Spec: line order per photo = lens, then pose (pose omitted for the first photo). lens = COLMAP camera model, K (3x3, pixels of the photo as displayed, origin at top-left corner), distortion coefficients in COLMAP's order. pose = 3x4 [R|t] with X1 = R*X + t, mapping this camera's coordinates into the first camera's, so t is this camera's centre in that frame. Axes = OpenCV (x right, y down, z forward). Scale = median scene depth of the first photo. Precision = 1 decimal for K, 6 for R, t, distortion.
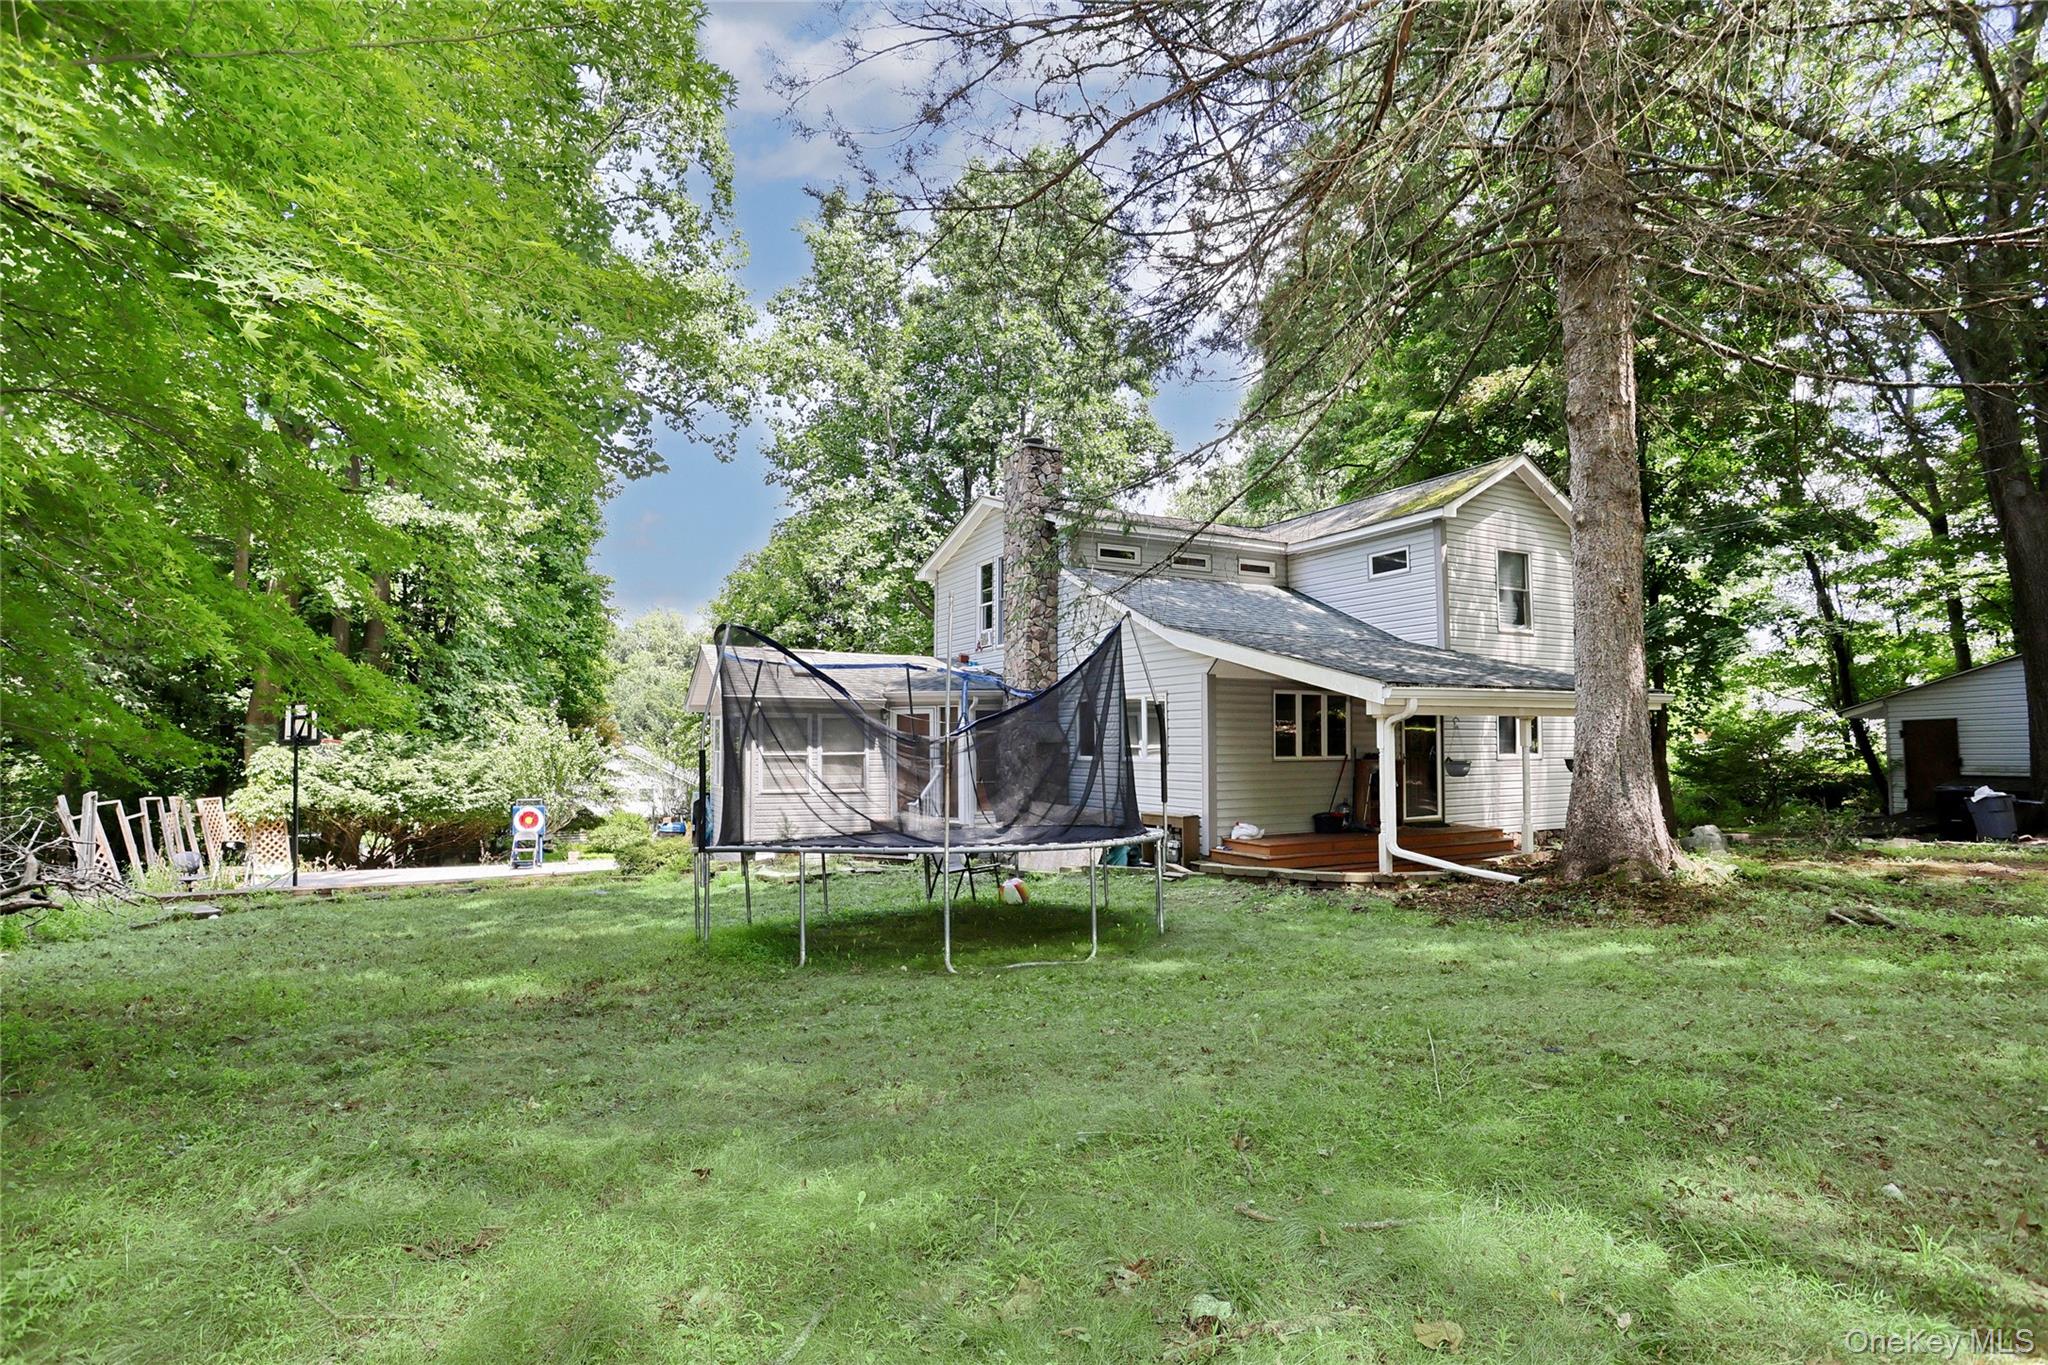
lens RADIAL K [[995.4, 0, 1013.5], [0, 995.4, 677.4], [0, 0, 1]] dist [-0.081891, 0.054380]
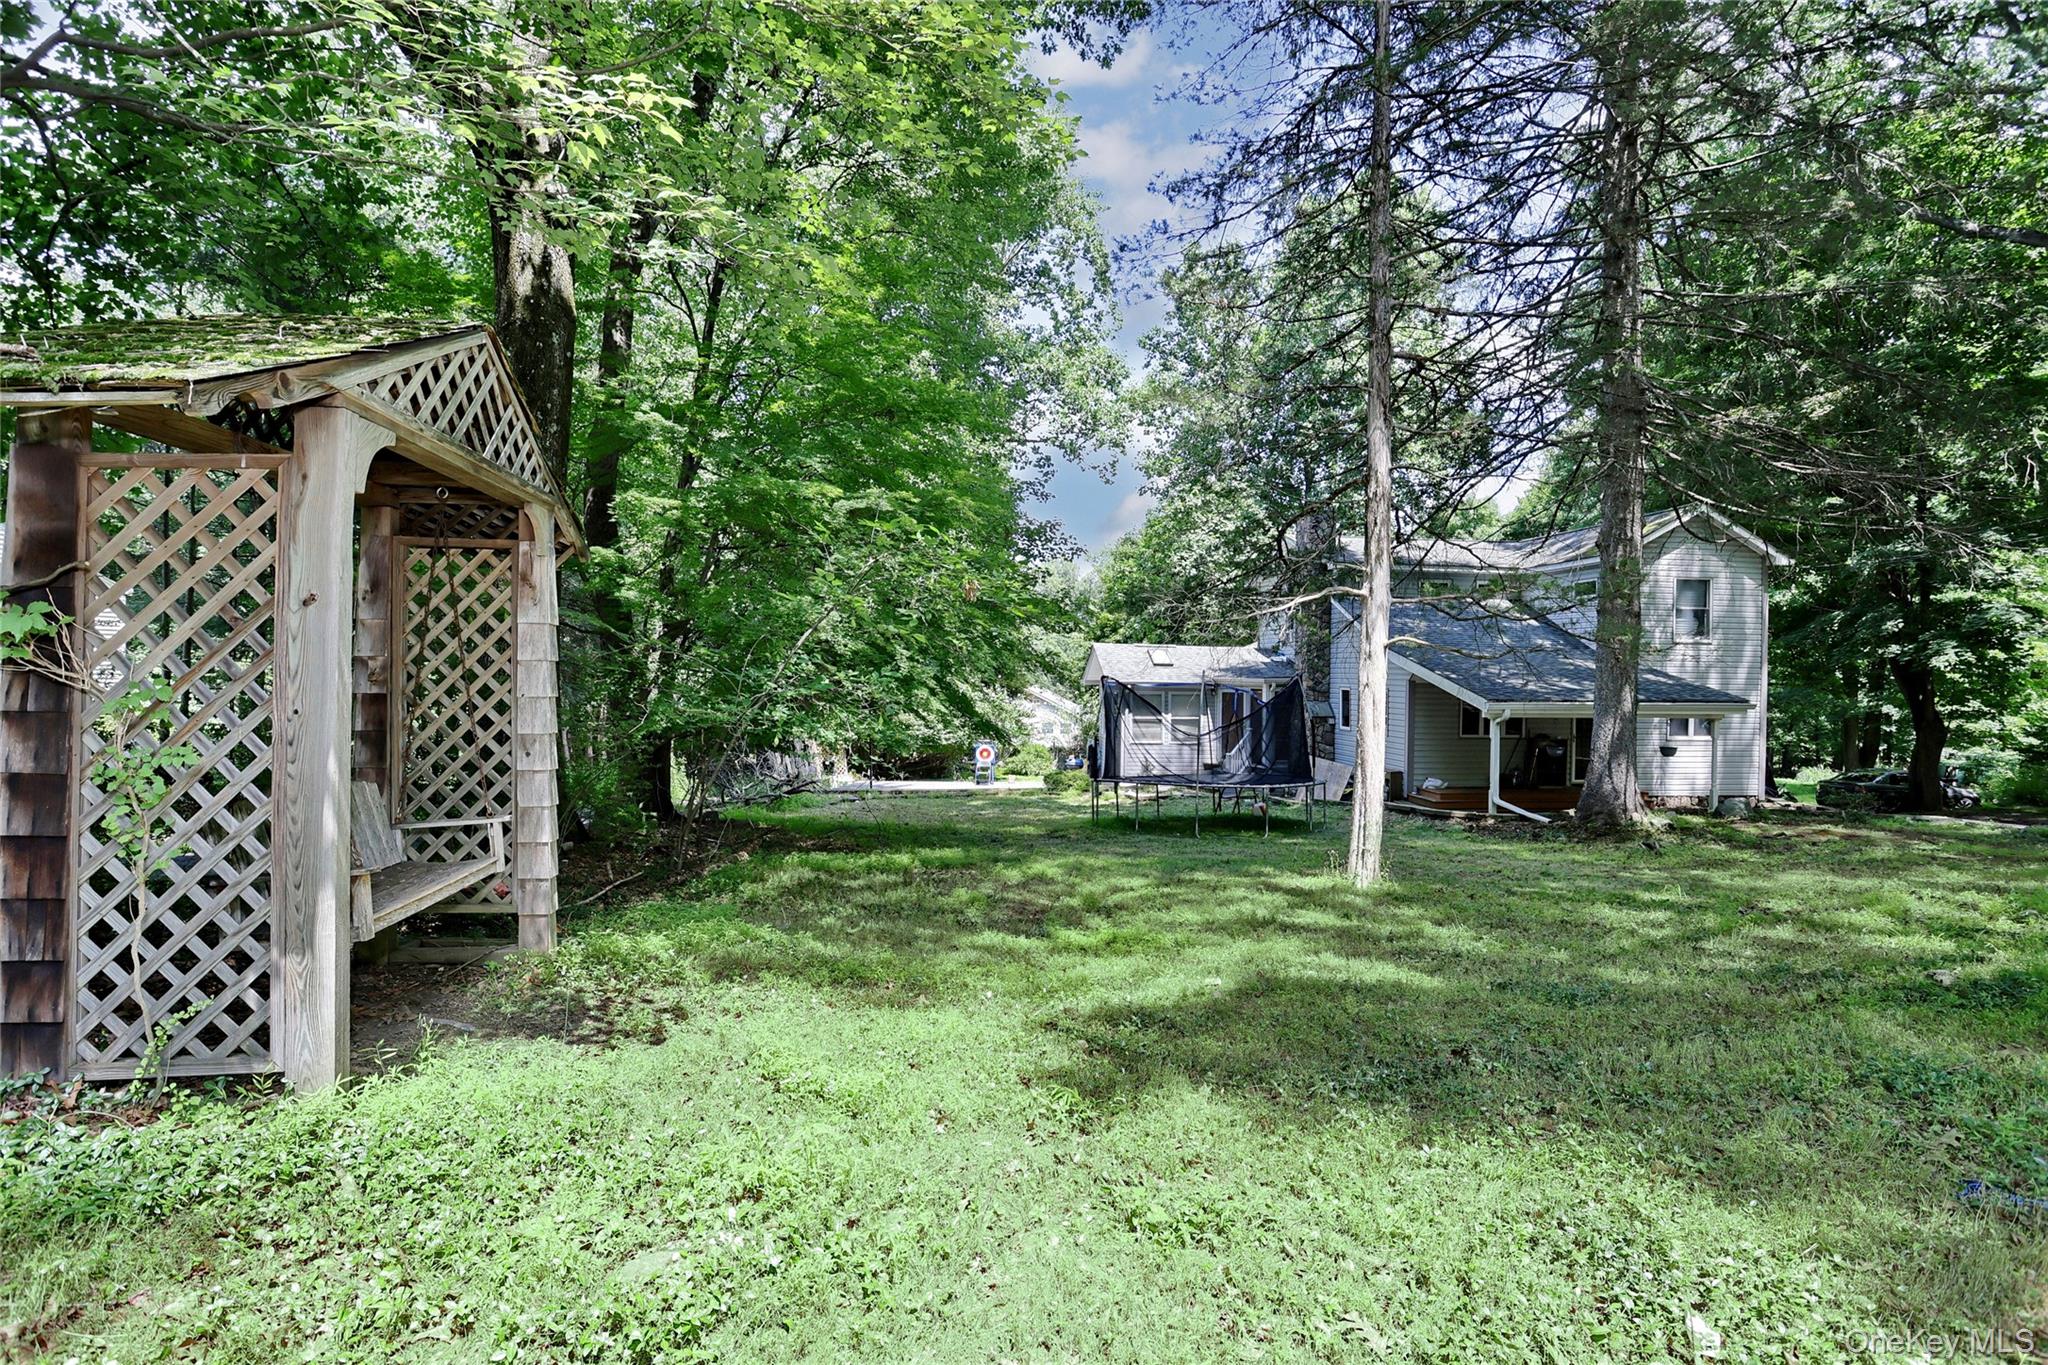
lens RADIAL K [[995.4, 0, 1013.5], [0, 995.4, 677.4], [0, 0, 1]] dist [-0.081891, 0.054380]
pose [[0.927299, 0.013213, -0.374088, 0.152238], [0.012929, 0.997650, 0.067287, -0.091873], [0.374098, -0.067232, 0.924949, -0.492946]]
